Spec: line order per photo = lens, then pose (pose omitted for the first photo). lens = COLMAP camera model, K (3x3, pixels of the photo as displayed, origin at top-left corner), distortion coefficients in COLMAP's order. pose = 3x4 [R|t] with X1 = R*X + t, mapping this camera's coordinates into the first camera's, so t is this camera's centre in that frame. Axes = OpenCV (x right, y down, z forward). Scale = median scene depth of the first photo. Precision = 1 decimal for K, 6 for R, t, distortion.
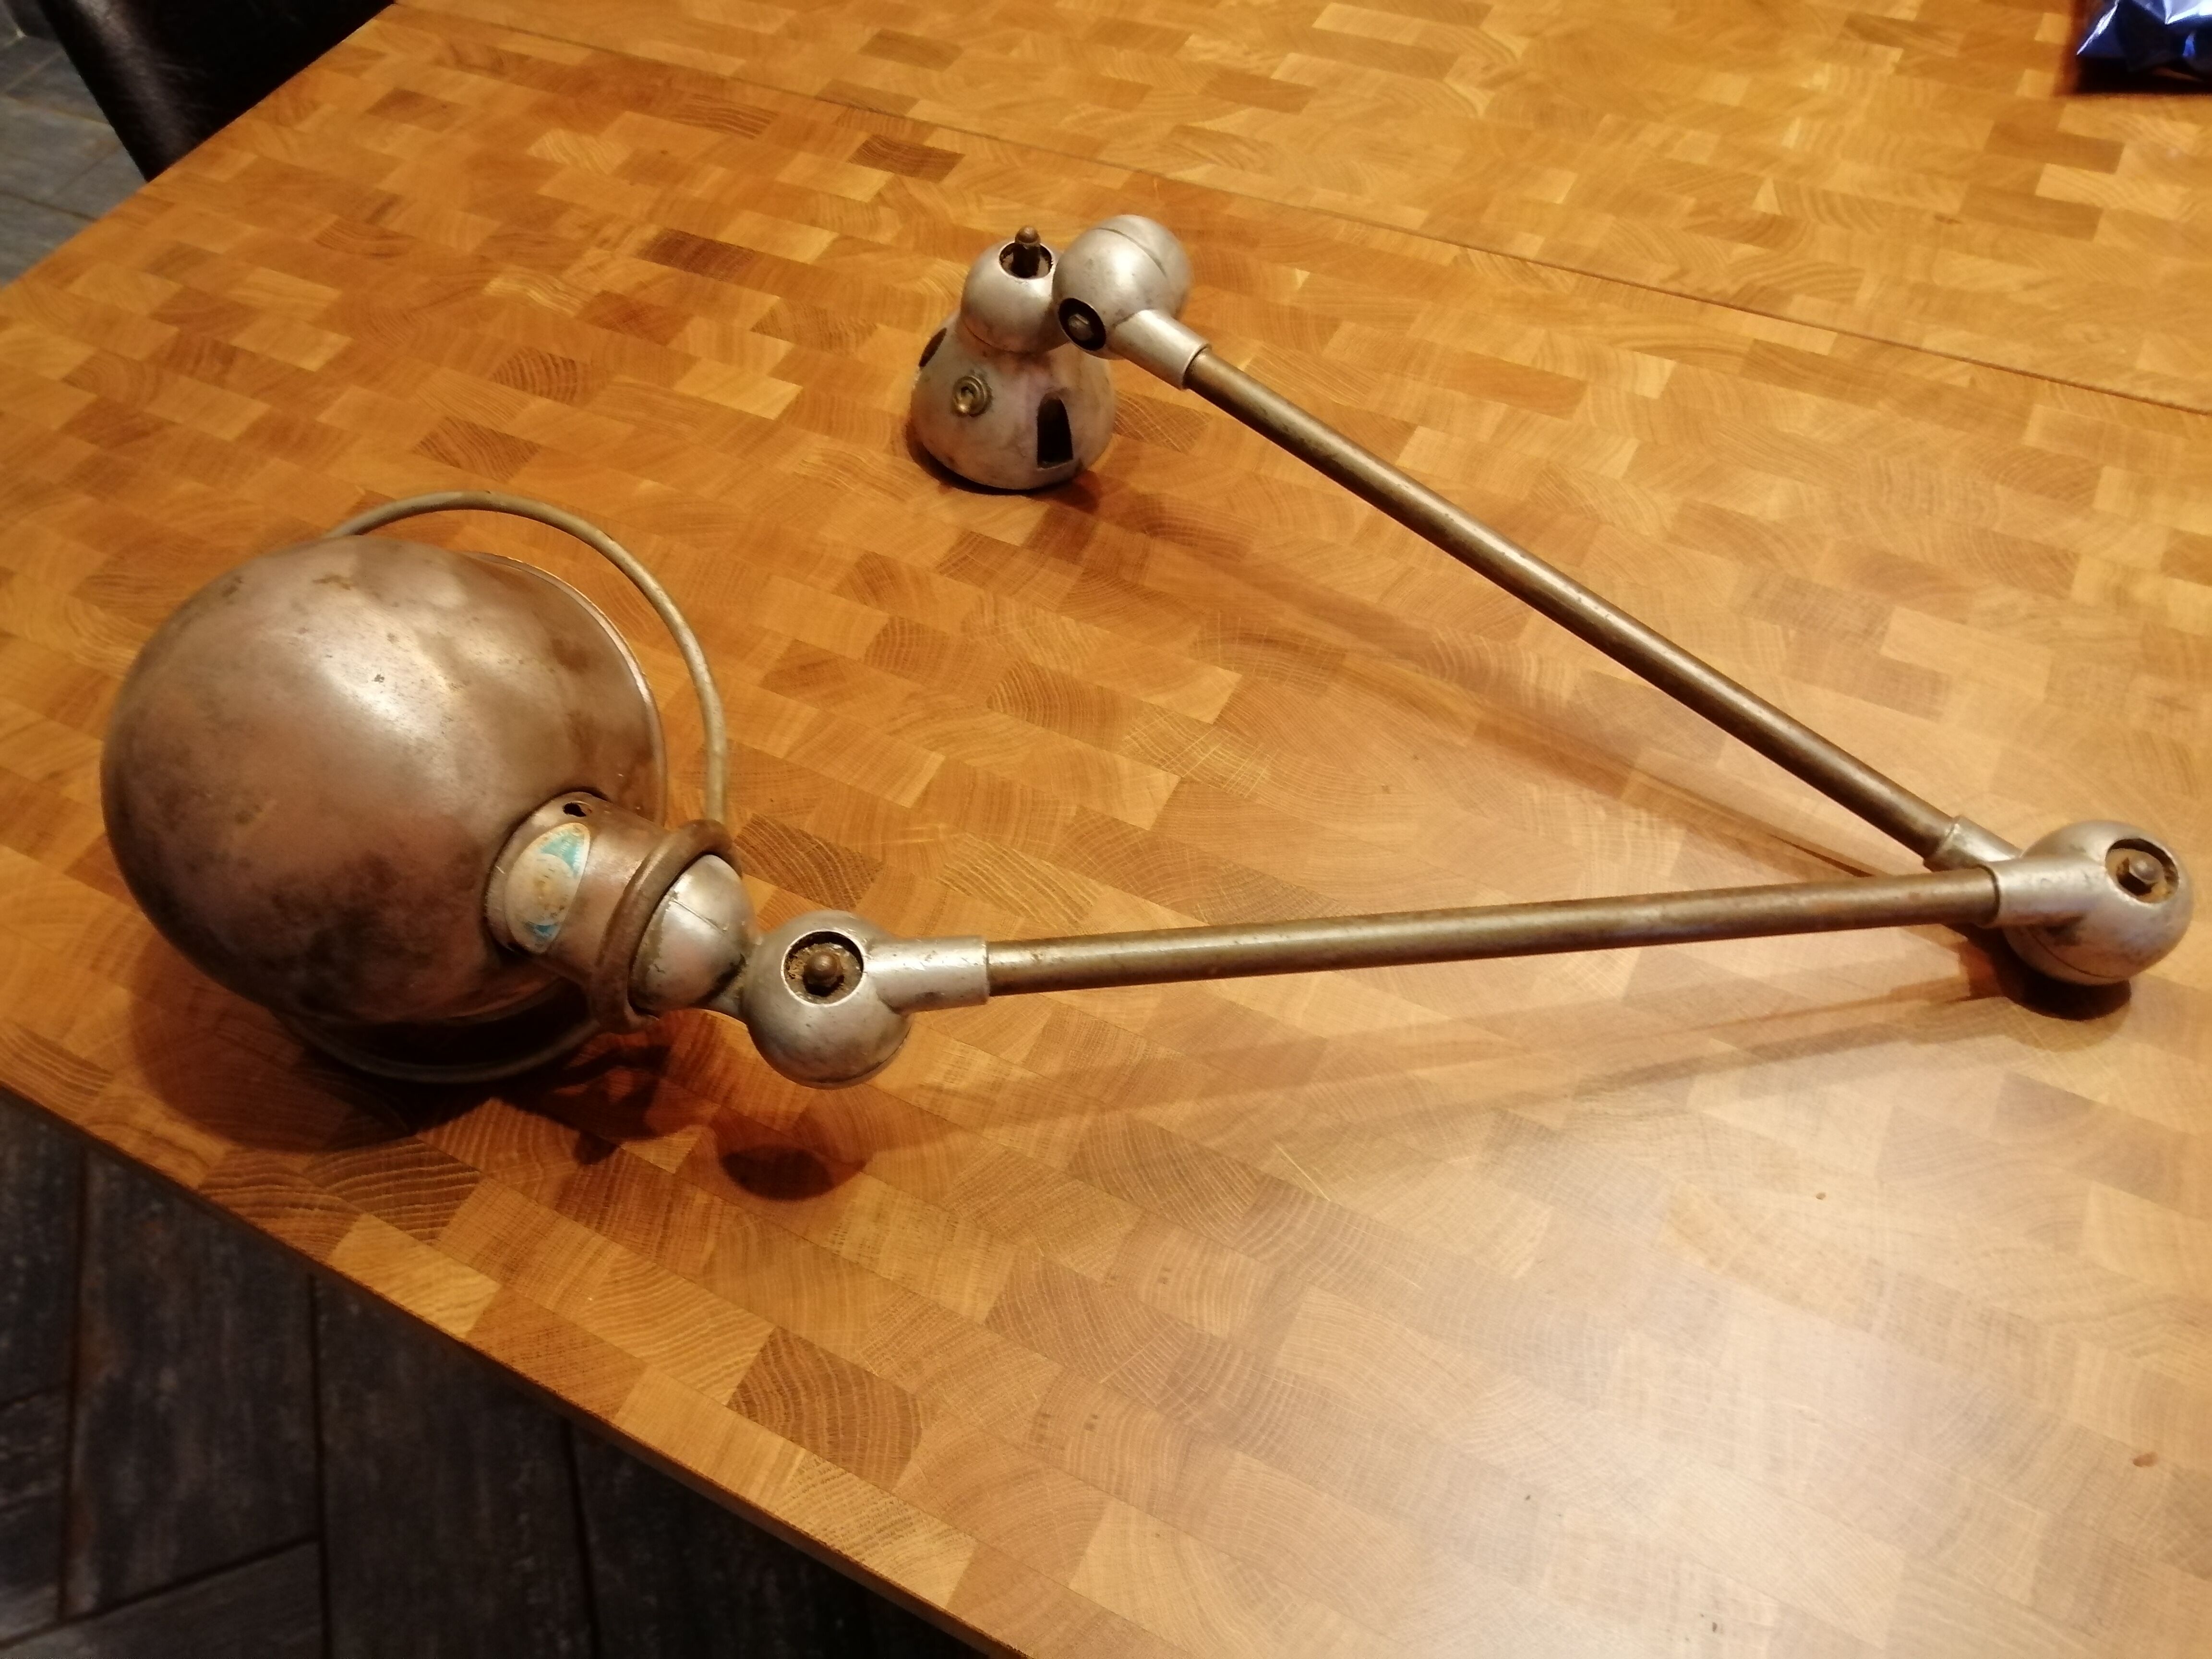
lens RADIAL K [[1714.7, 0, 1090.4], [0, 1714.7, 847.3], [0, 0, 1]] dist [-0.026299, 0.078974]
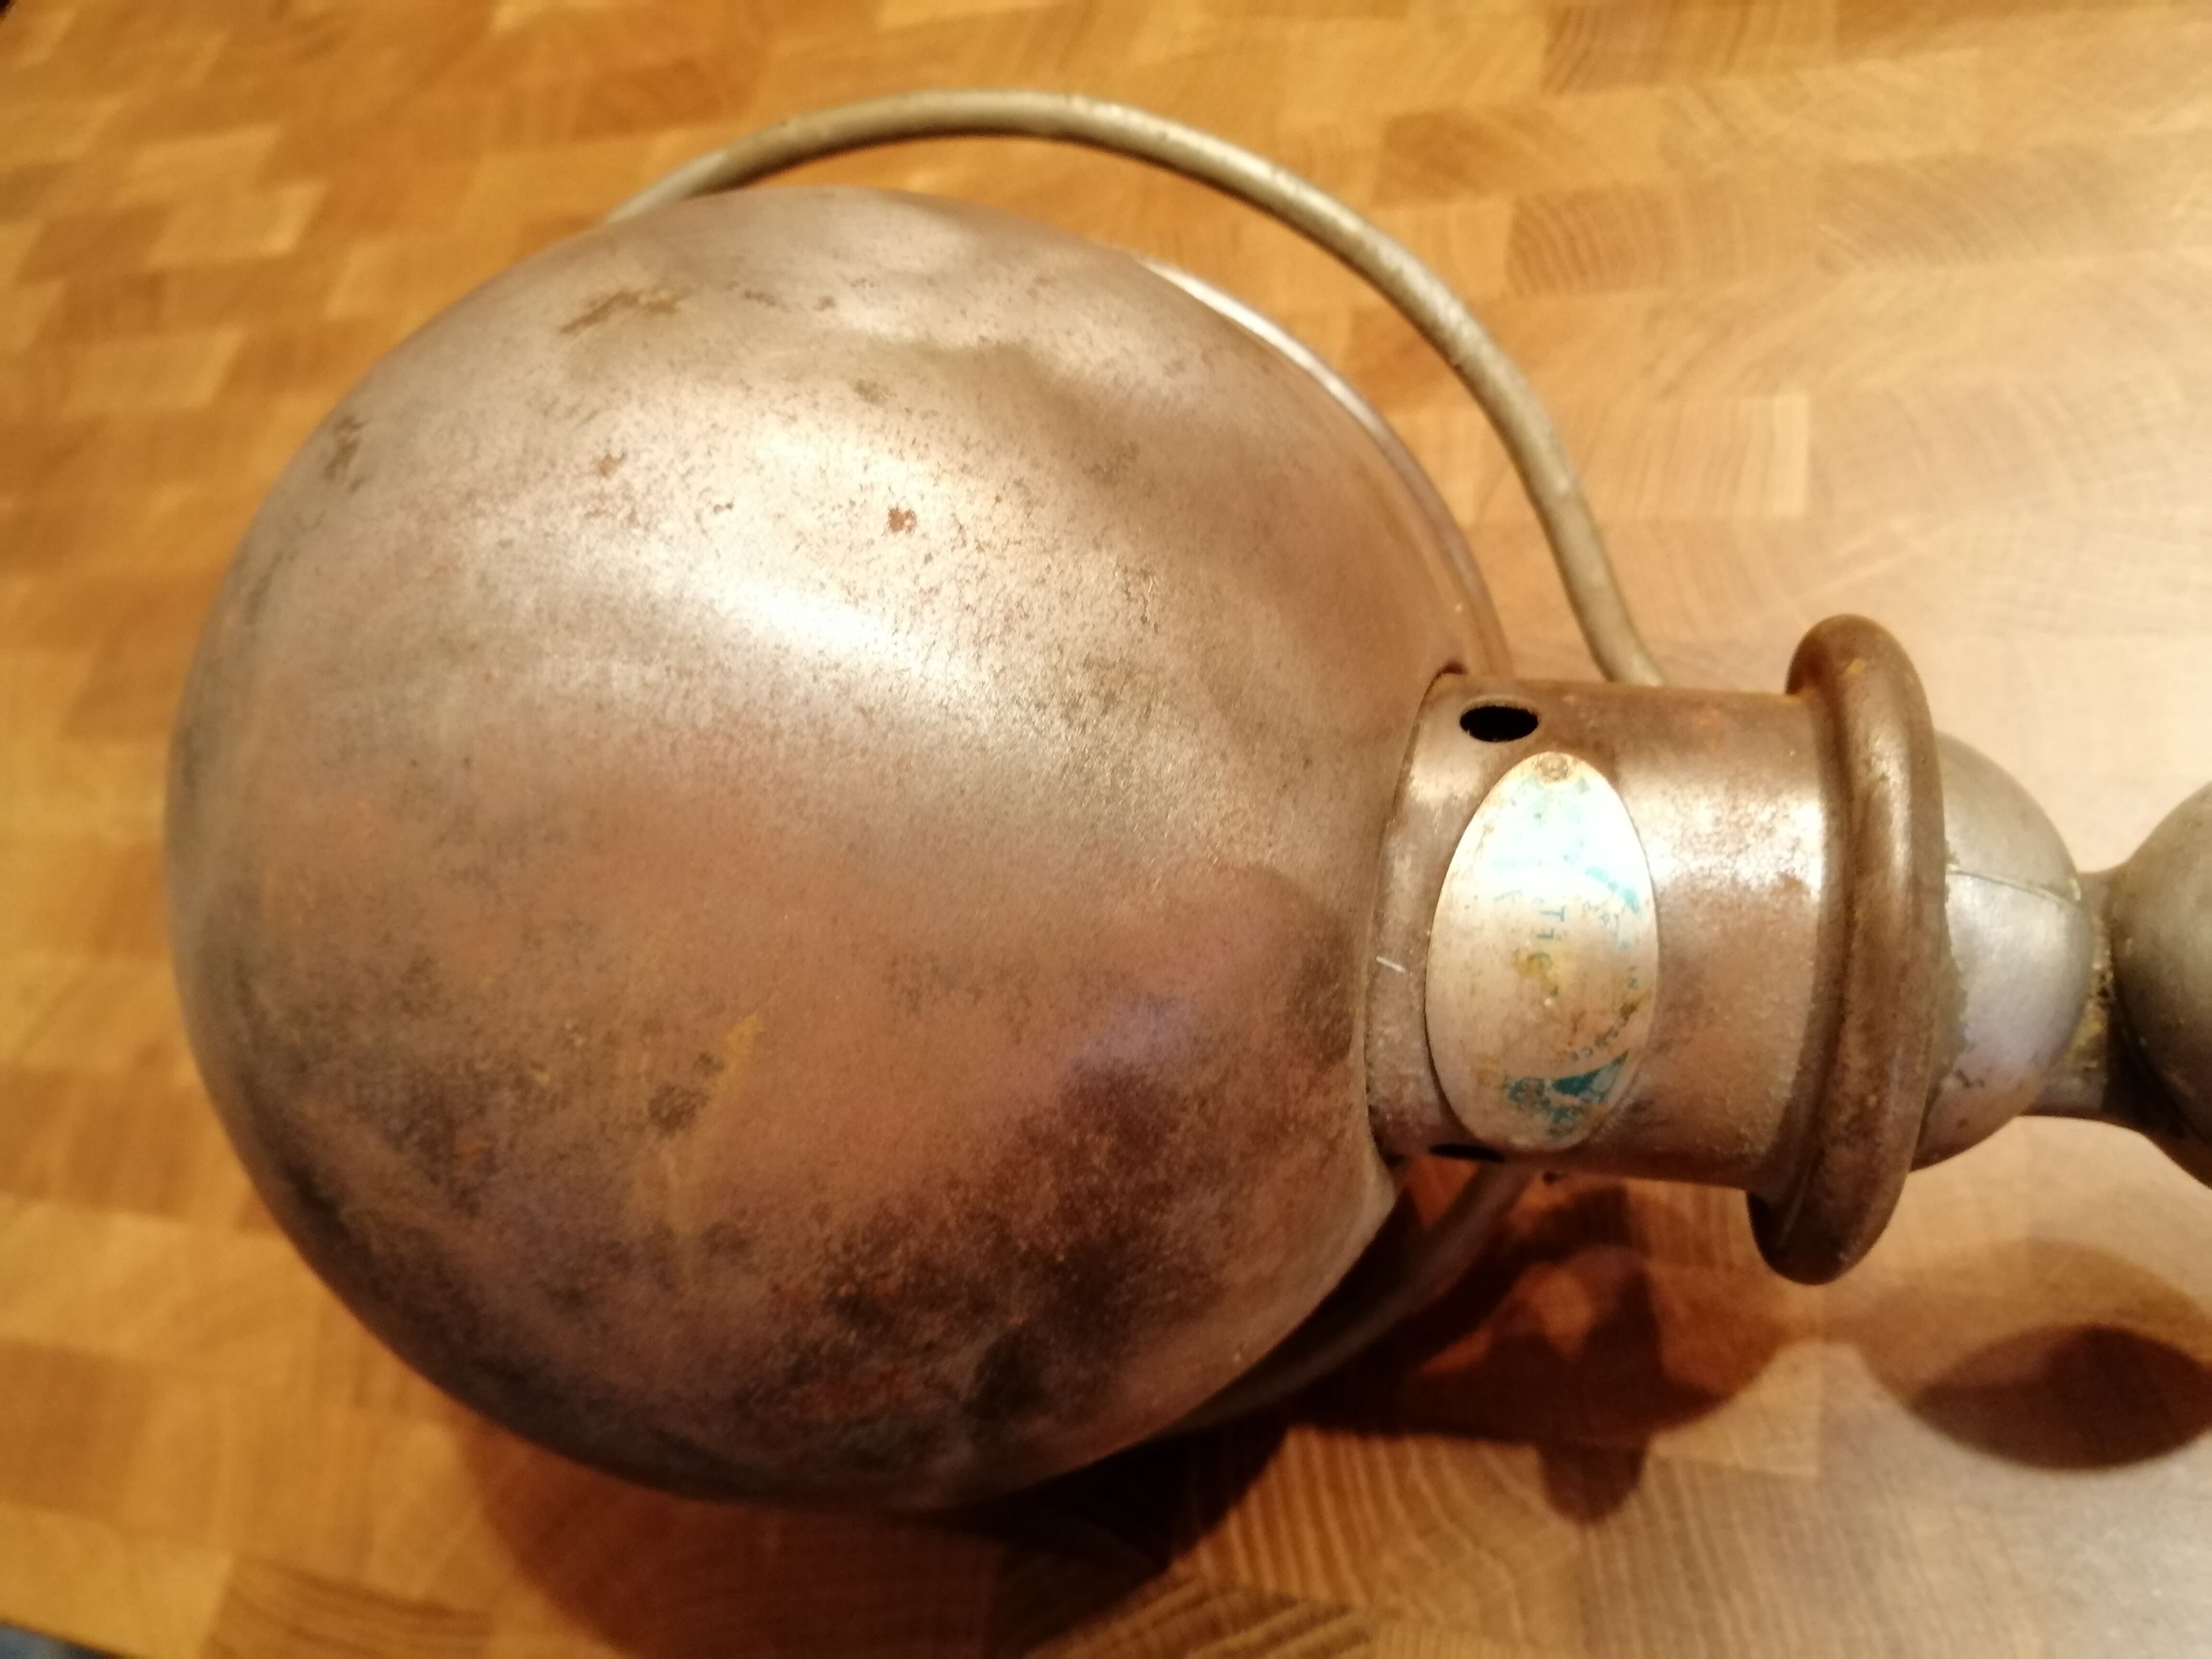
lens RADIAL K [[1739.5, 0, 1106.0], [0, 1739.5, 829.5], [0, 0, 1]] dist [-0.007989, 0.037901]
pose [[0.934175, -0.349854, -0.070133, -0.314693], [0.354310, 0.932770, 0.066369, -0.046306], [0.042198, -0.086849, 0.995327, 0.573766]]
